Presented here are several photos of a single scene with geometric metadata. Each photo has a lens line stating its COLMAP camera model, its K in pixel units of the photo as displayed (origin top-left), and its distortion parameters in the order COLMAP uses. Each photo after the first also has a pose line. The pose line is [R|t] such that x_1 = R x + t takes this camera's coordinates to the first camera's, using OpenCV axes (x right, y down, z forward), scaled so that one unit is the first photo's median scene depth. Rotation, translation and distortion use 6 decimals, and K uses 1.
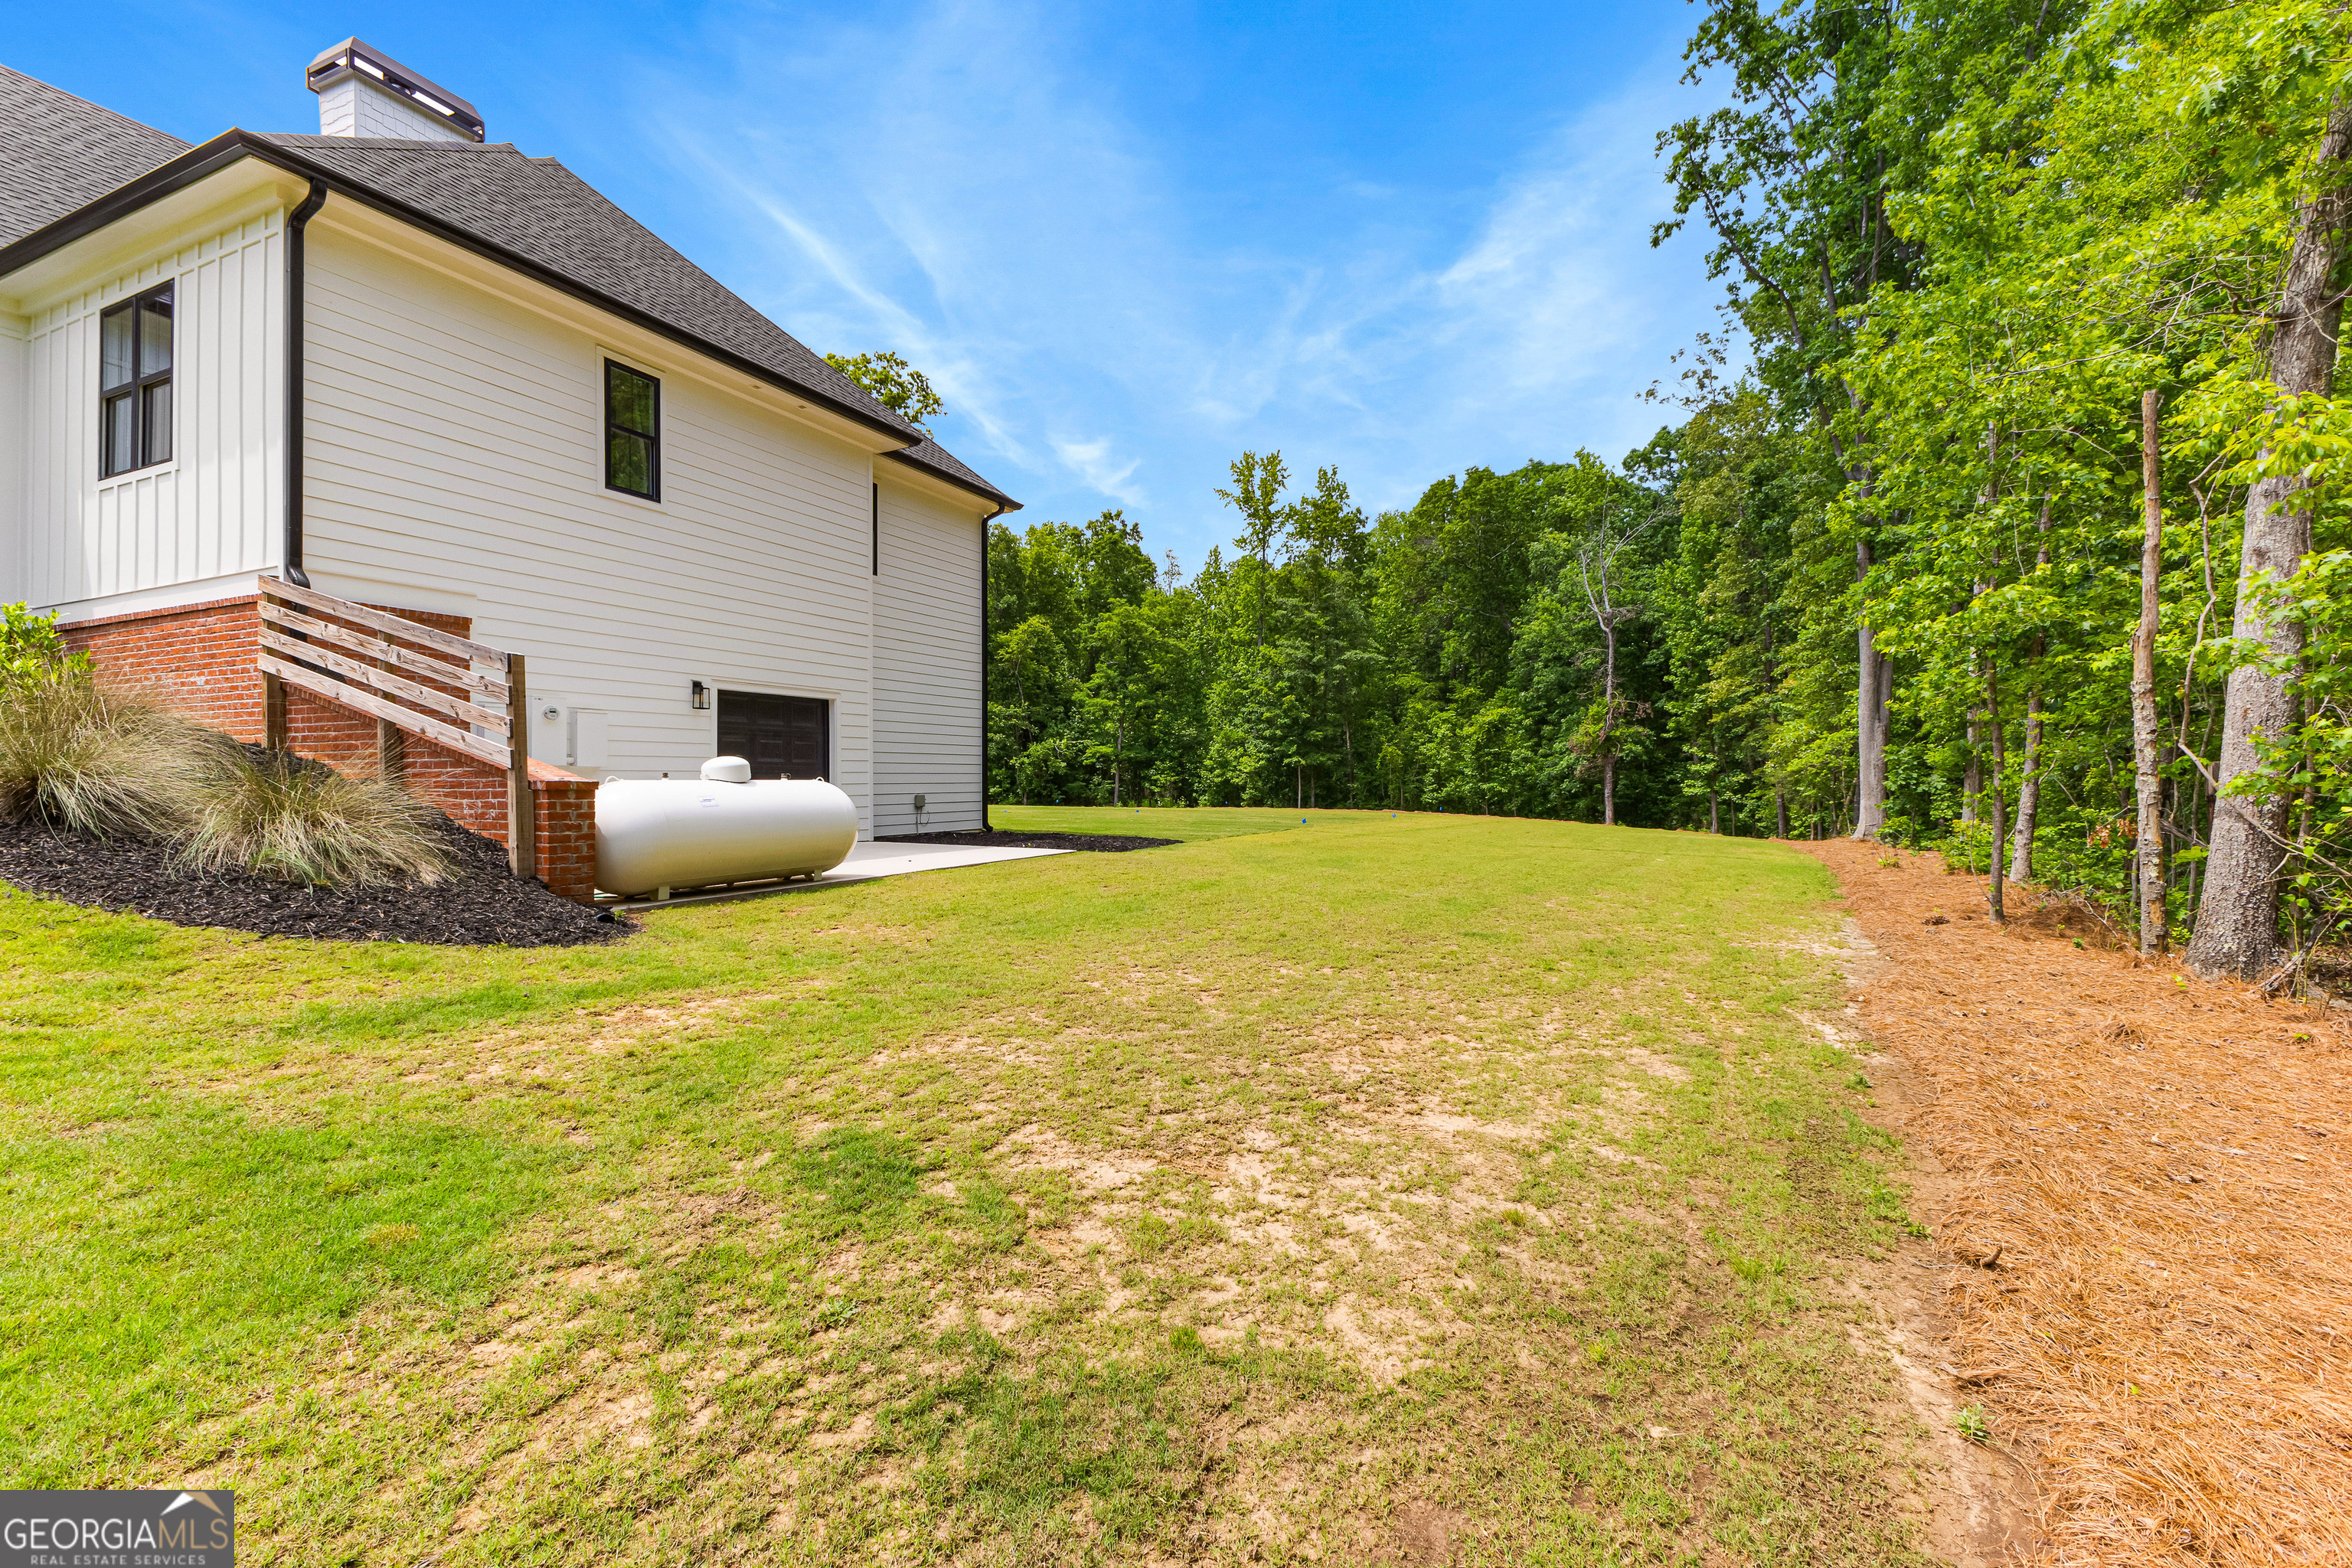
lens RADIAL K [[1027.1, 0, 1176.8], [0, 1027.1, 784.2], [0, 0, 1]] dist [0.009459, 0.000552]
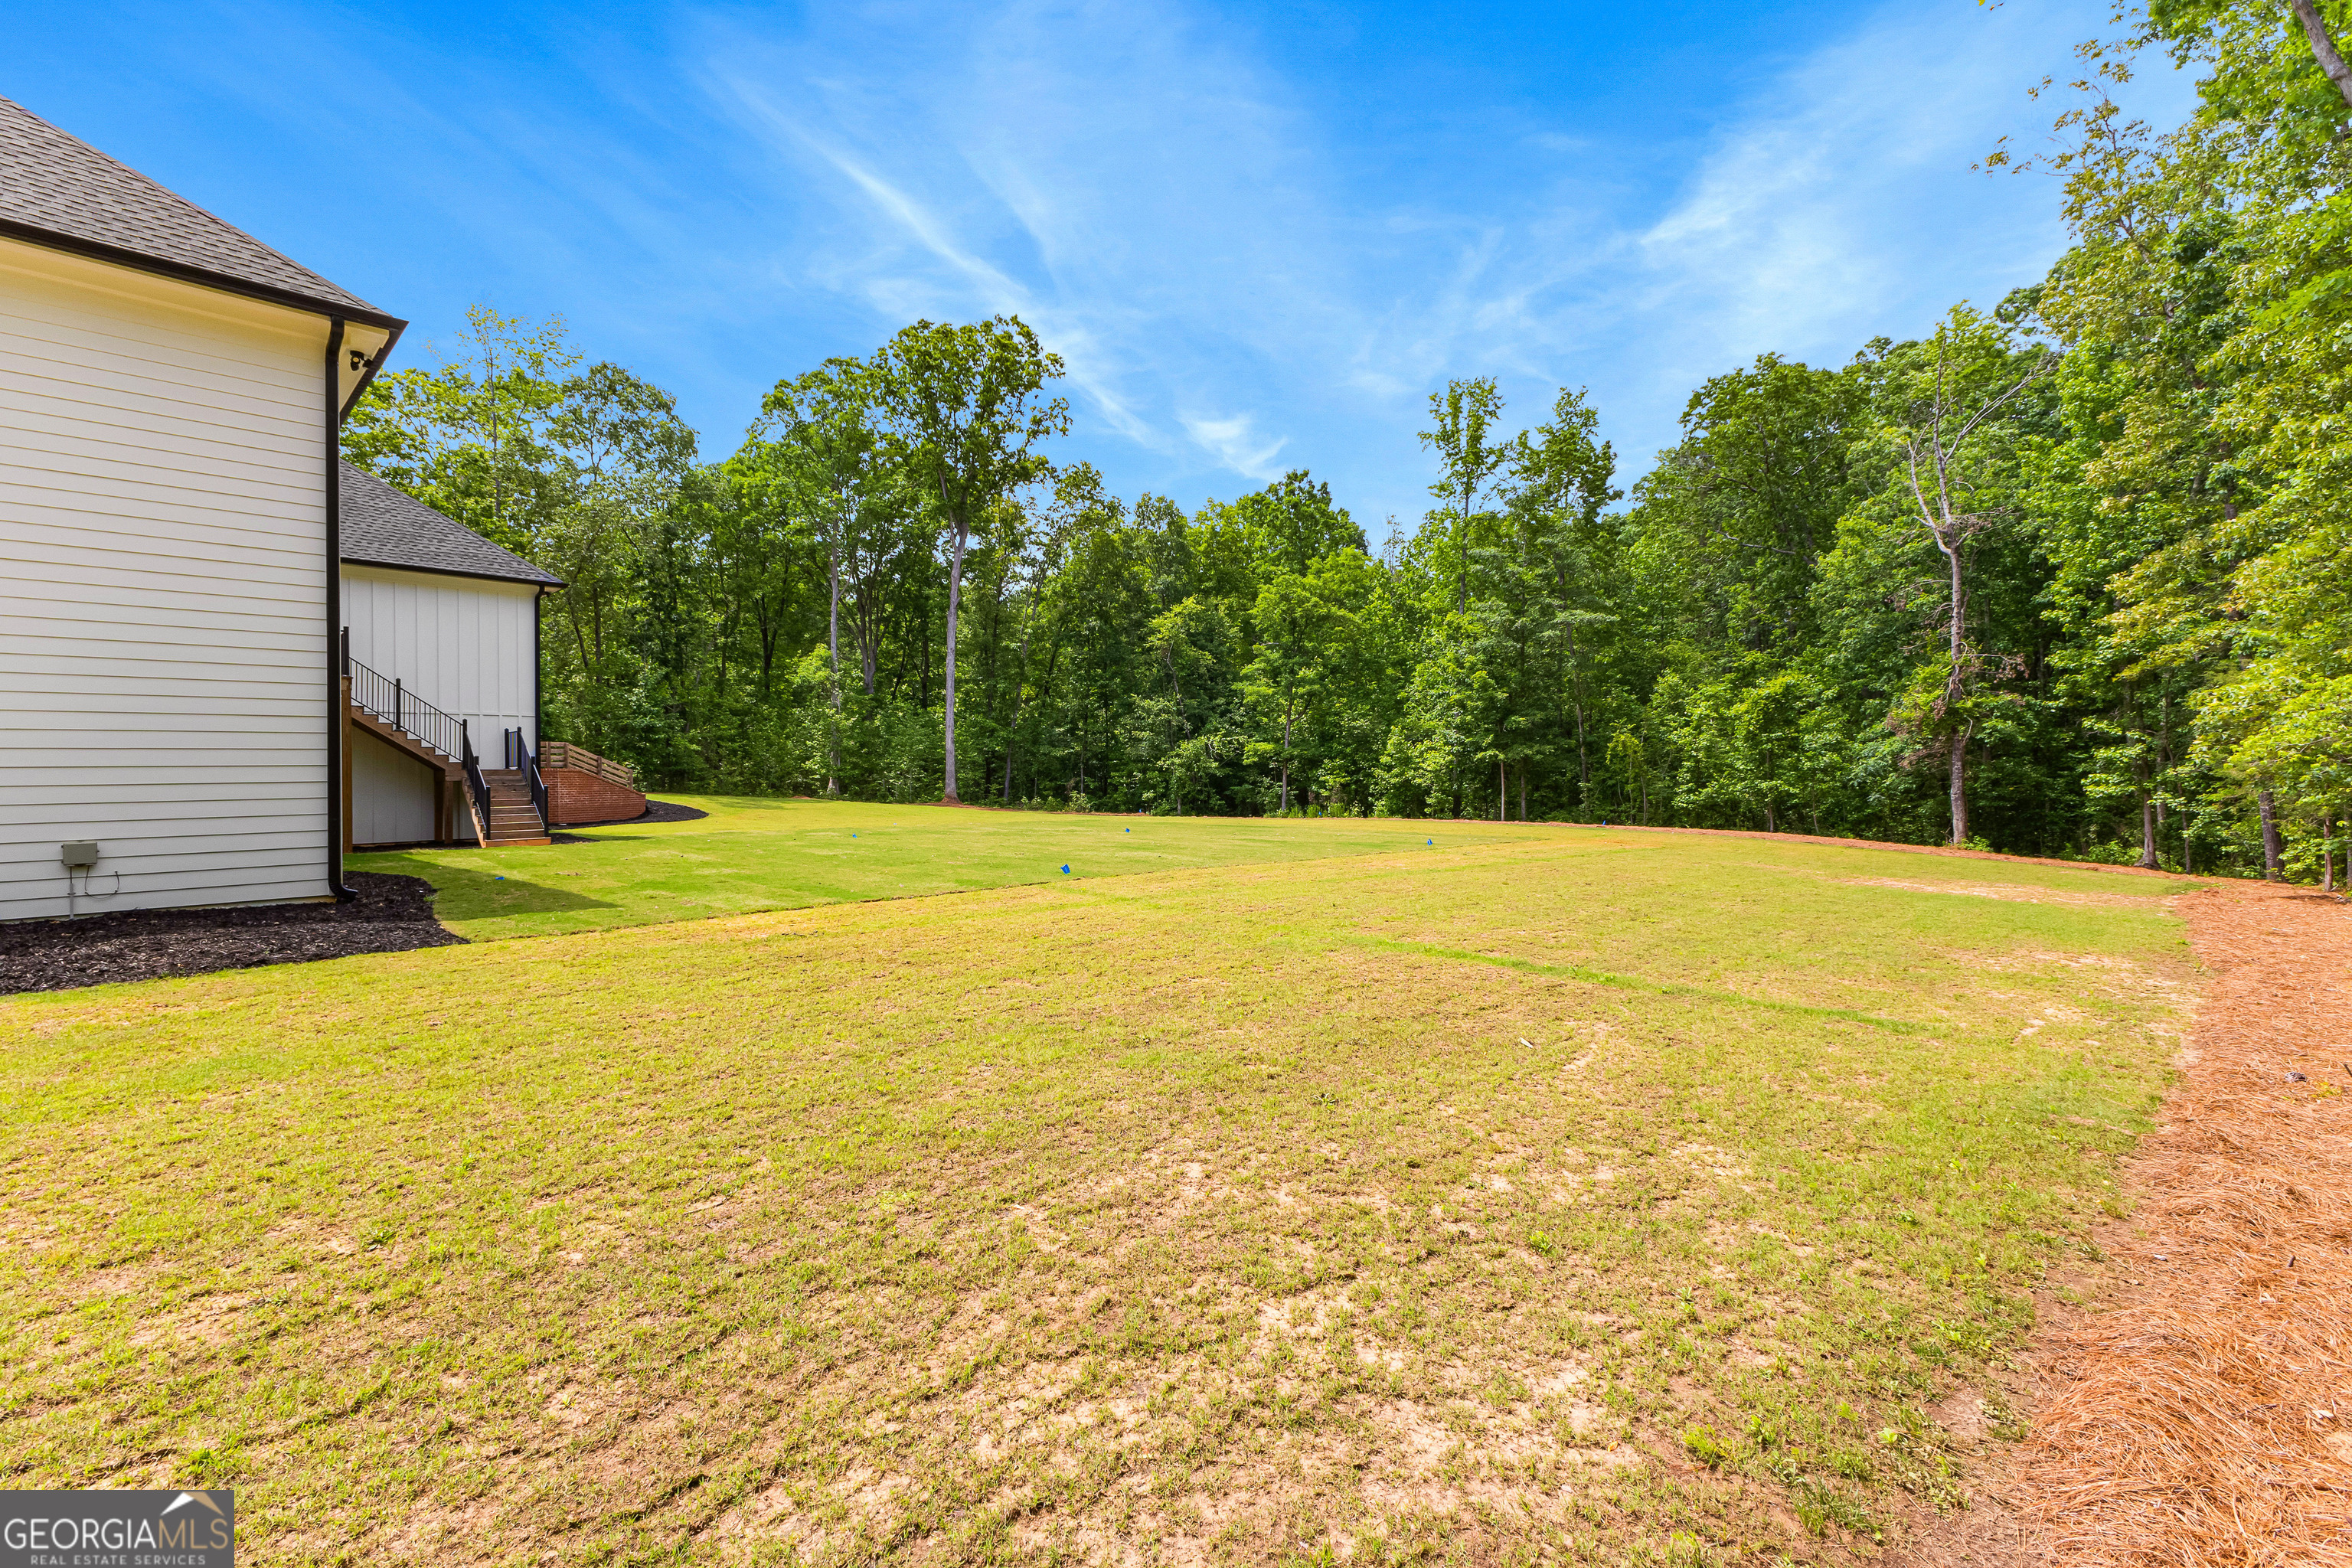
lens RADIAL K [[1027.1, 0, 1176.9], [0, 1027.1, 771.1], [0, 0, 1]] dist [0.009459, 0.000552]
pose [[0.948605, -0.015409, -0.316088, 0.132231], [0.011512, 0.999833, -0.014192, -0.002389], [0.316254, 0.009823, 0.948624, 0.177029]]
